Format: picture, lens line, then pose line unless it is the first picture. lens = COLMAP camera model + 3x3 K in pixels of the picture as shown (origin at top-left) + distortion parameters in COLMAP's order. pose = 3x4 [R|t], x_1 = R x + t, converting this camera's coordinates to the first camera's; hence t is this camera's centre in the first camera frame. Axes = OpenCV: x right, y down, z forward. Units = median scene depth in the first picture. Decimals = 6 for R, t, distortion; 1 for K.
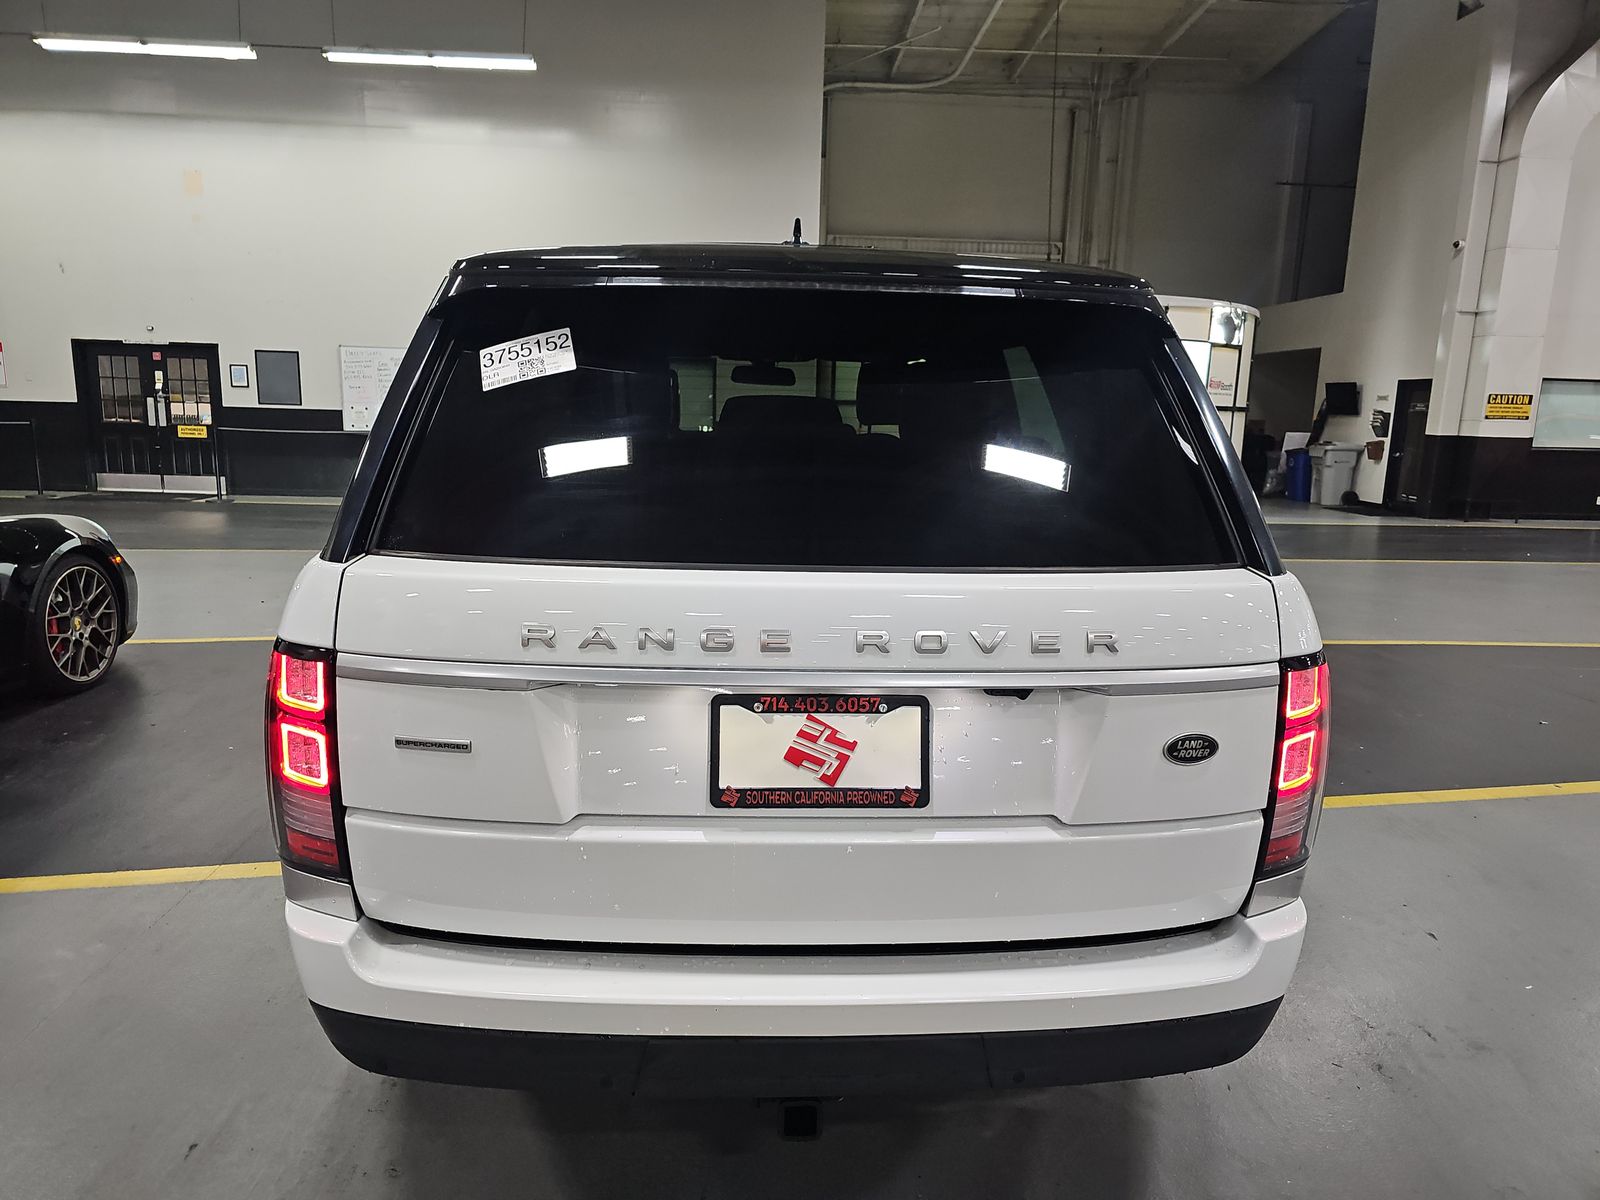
lens RADIAL K [[1074.4, 0, 800.0], [0, 1074.4, 600.0], [0, 0, 1]] dist [0.021725, -0.002768]
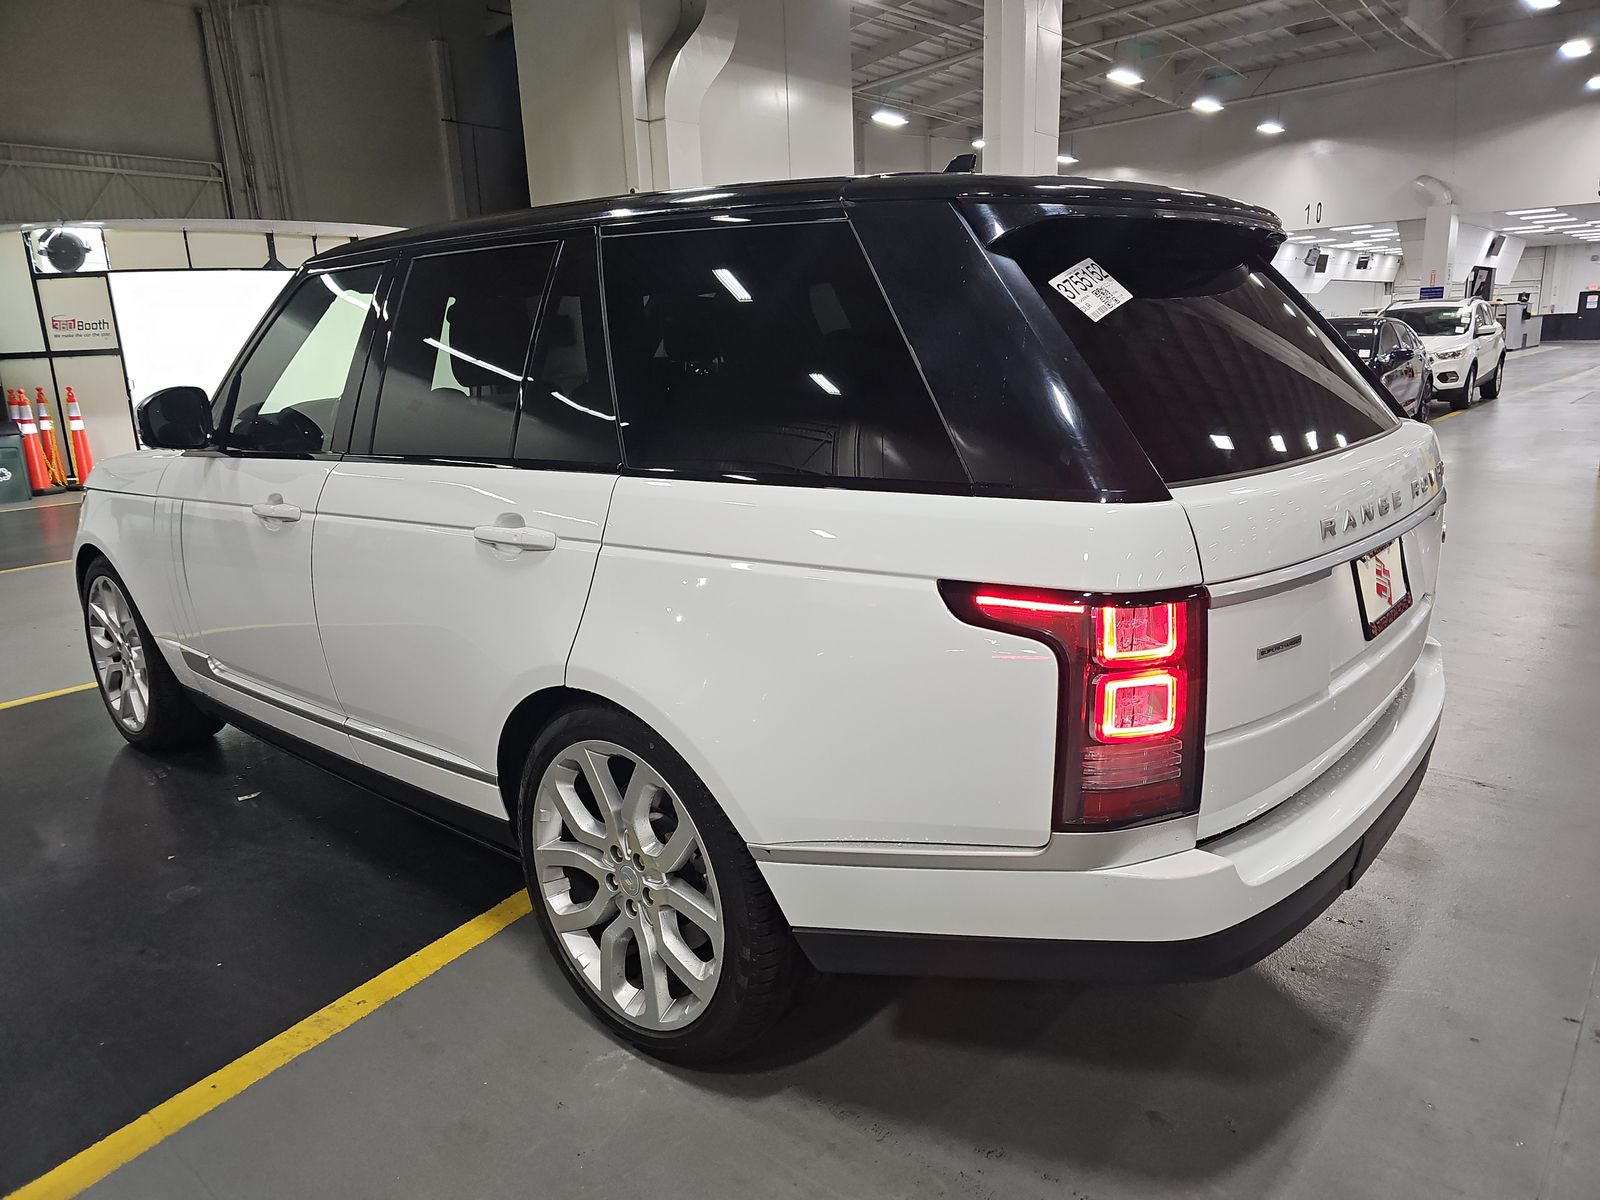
lens RADIAL K [[1074.4, 0, 800.0], [0, 1074.4, 600.0], [0, 0, 1]] dist [0.021725, -0.002768]
pose [[0.697874, -0.215277, 0.683101, -0.157349], [0.177096, 0.976009, 0.126659, -0.015073], [-0.693980, 0.032582, 0.719257, 0.061306]]
